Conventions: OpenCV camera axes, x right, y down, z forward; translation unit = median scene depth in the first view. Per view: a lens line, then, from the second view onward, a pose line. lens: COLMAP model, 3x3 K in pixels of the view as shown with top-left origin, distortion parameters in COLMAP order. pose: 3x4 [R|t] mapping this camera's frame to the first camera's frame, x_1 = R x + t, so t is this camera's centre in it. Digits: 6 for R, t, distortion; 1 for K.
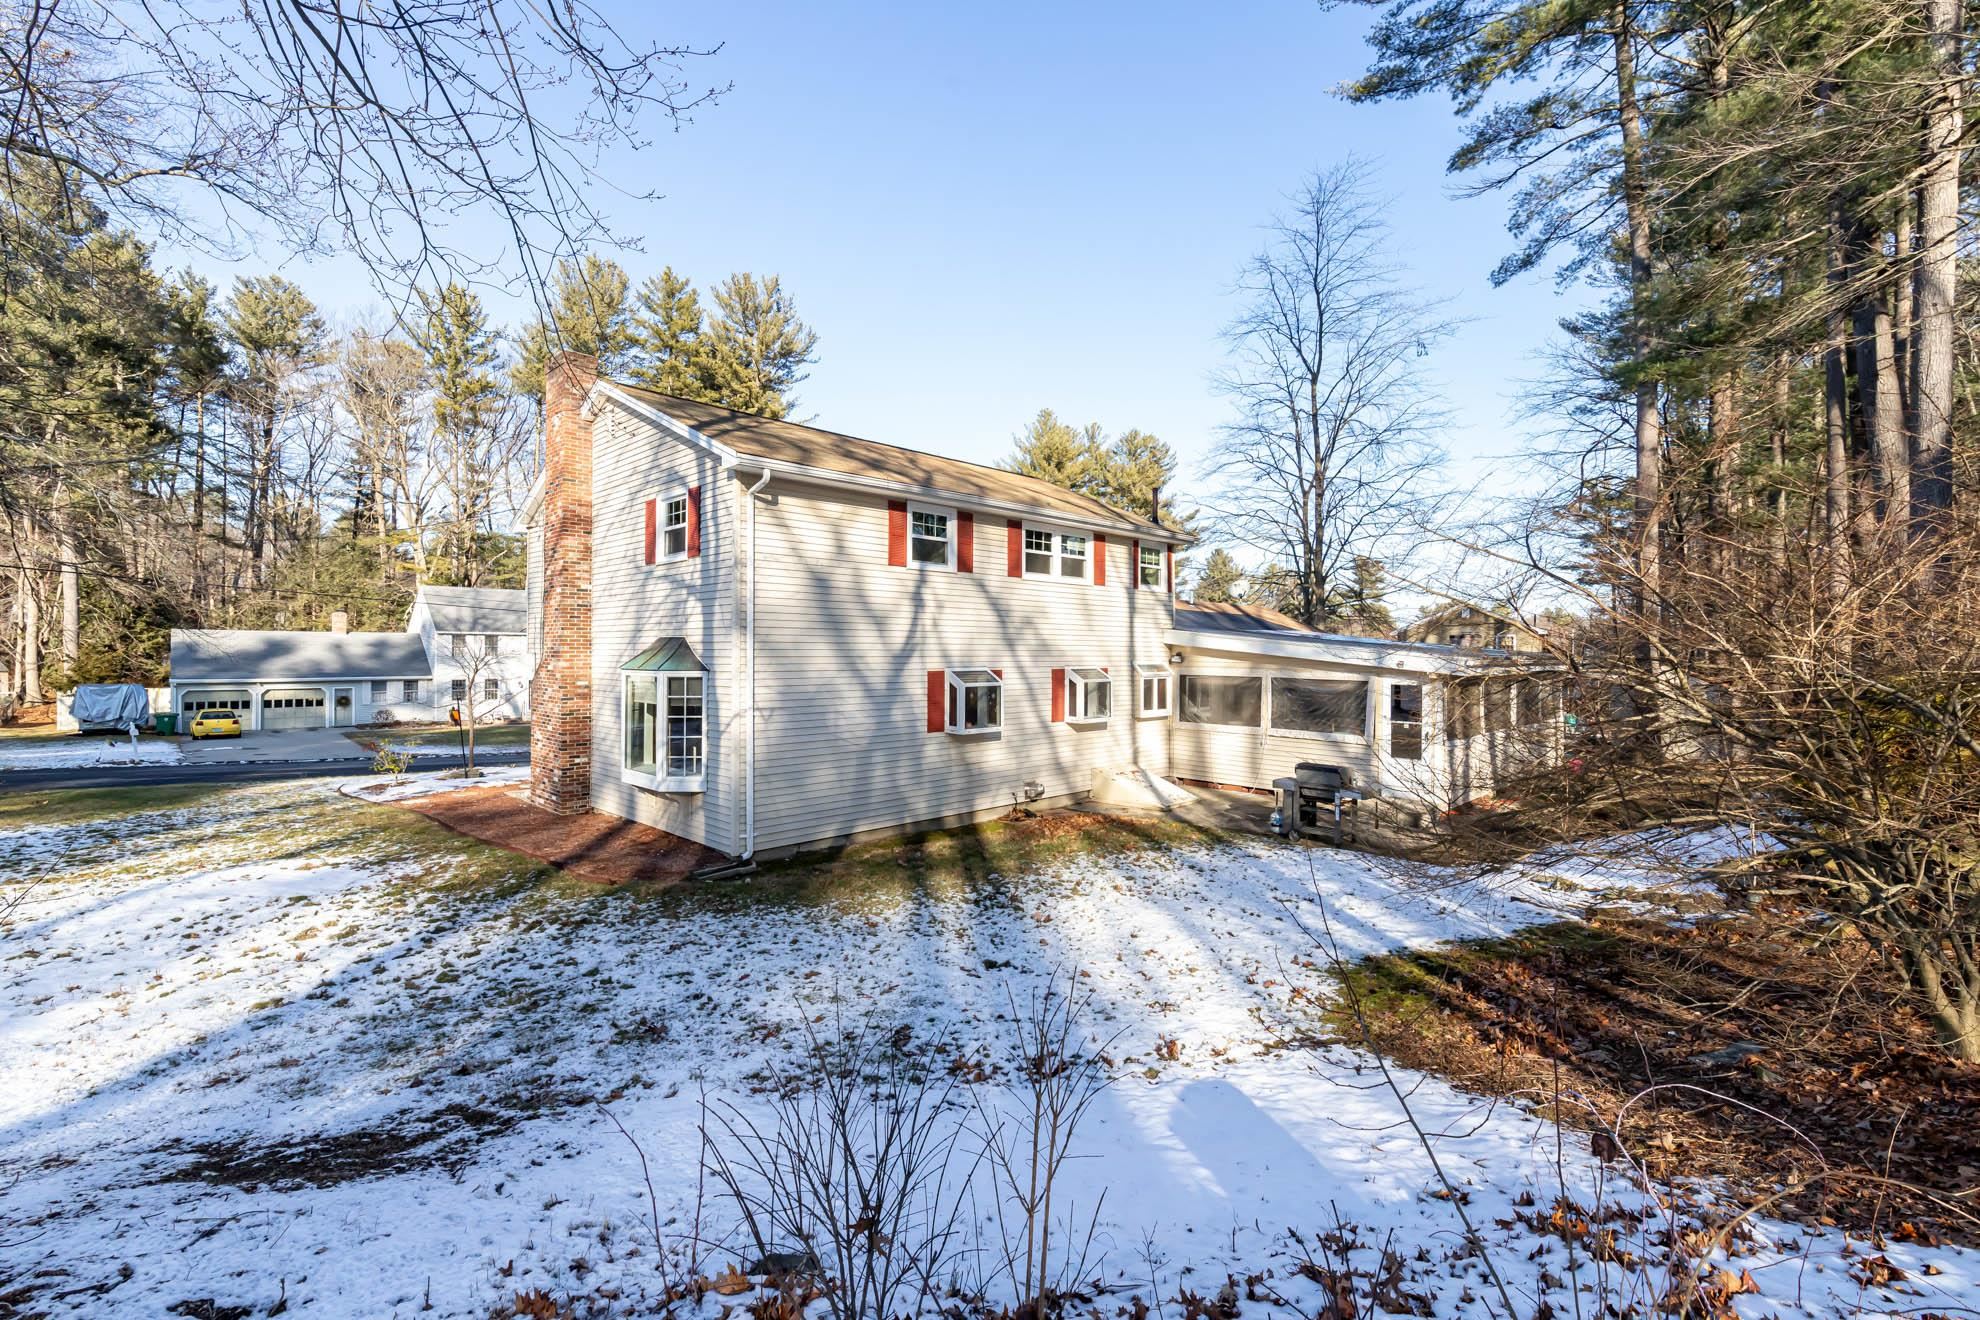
lens RADIAL K [[856.2, 0, 993.3], [0, 856.2, 656.2], [0, 0, 1]] dist [0.001139, -0.000388]
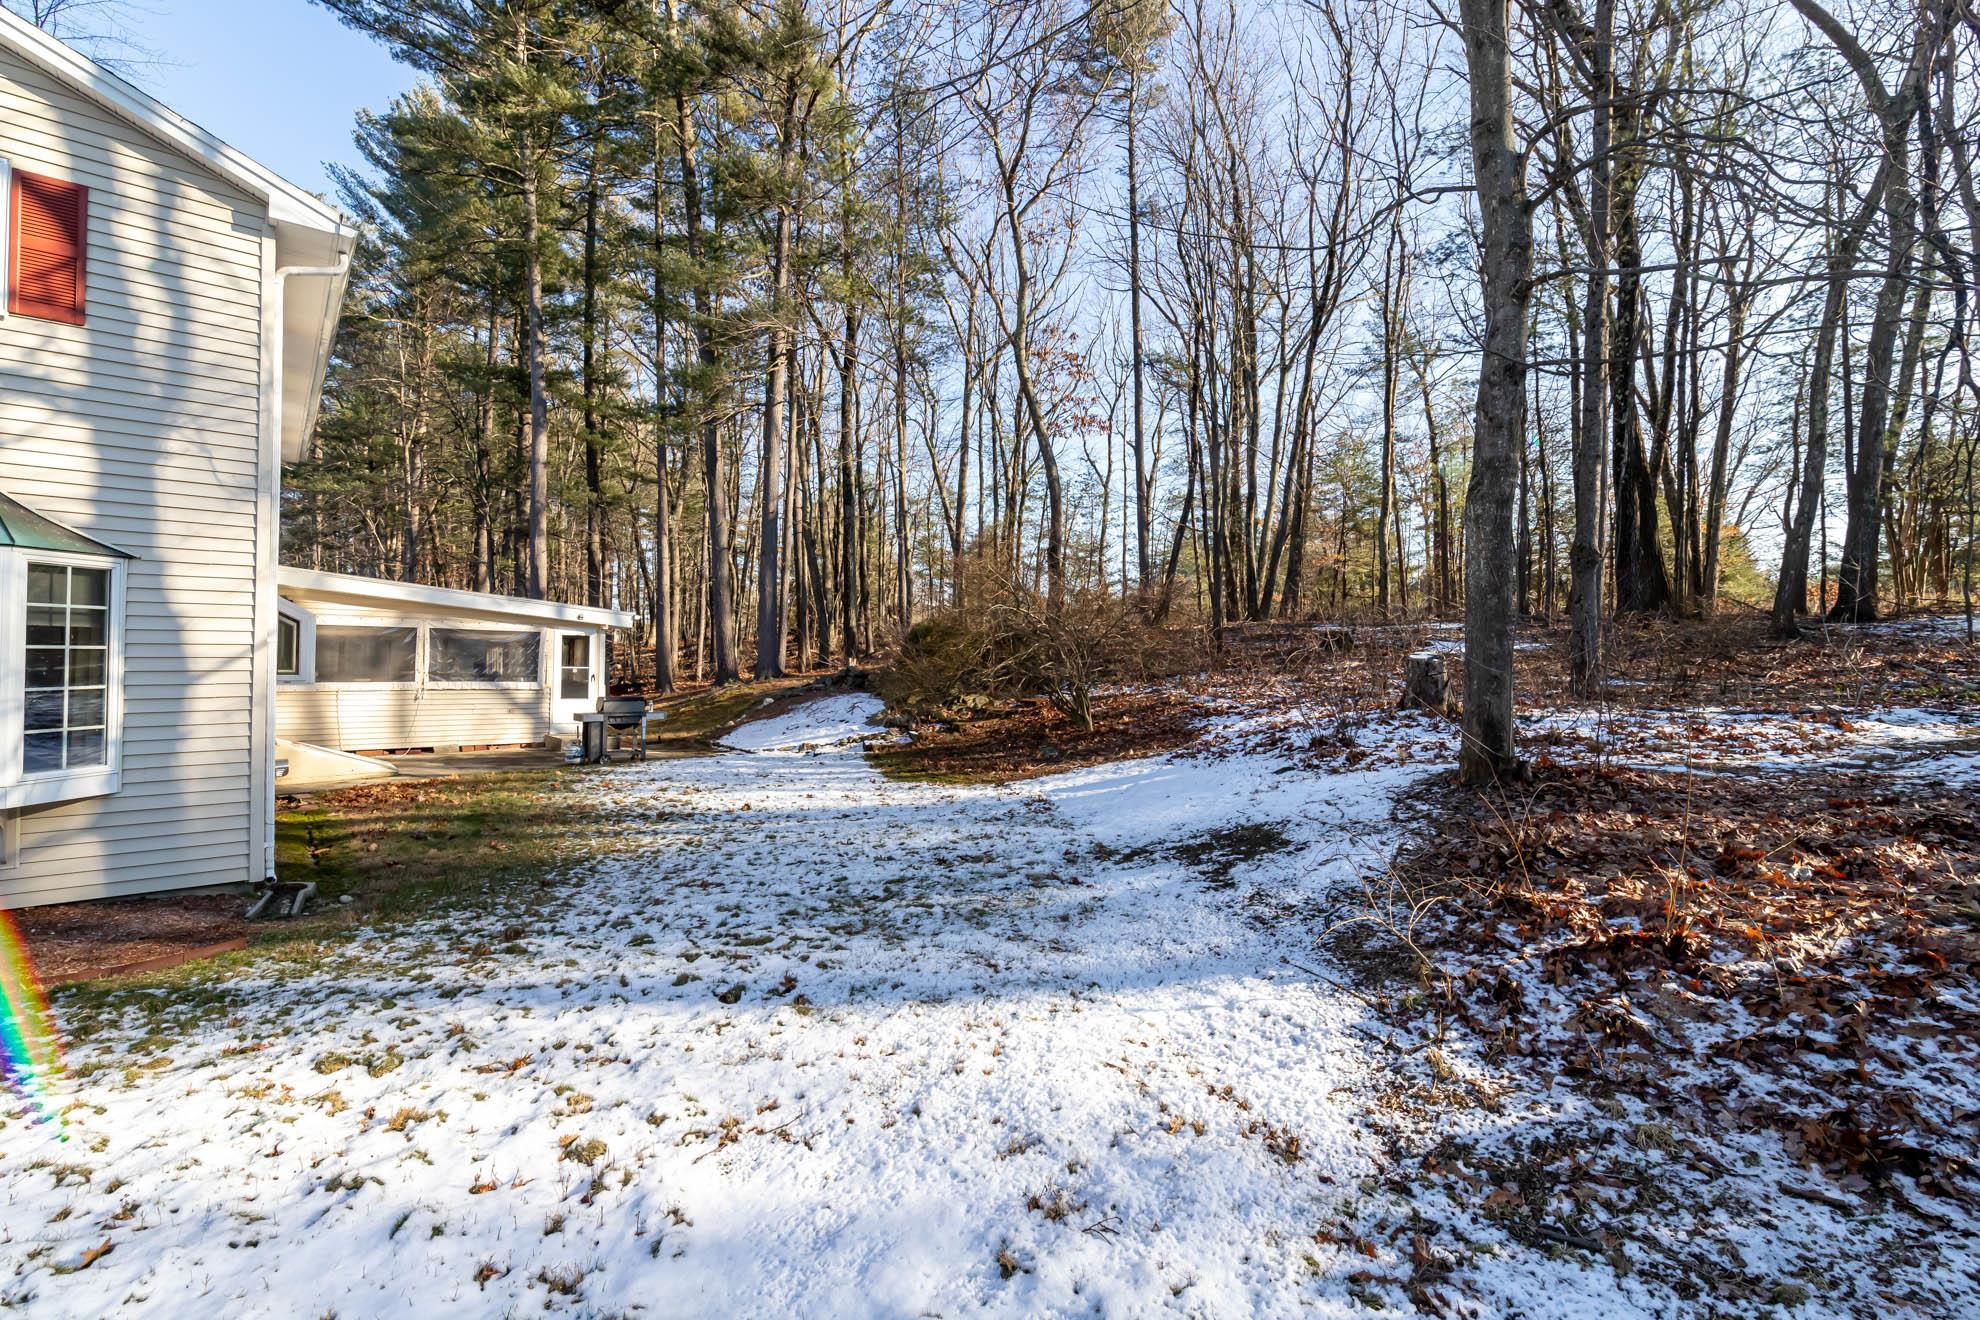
lens RADIAL K [[856.2, 0, 993.7], [0, 856.2, 656.8], [0, 0, 1]] dist [0.001139, -0.000388]
pose [[0.080306, -0.002850, 0.996766, -0.801204], [-0.003706, 0.999988, 0.003158, 0.072535], [-0.996763, -0.003947, 0.080295, 0.429470]]
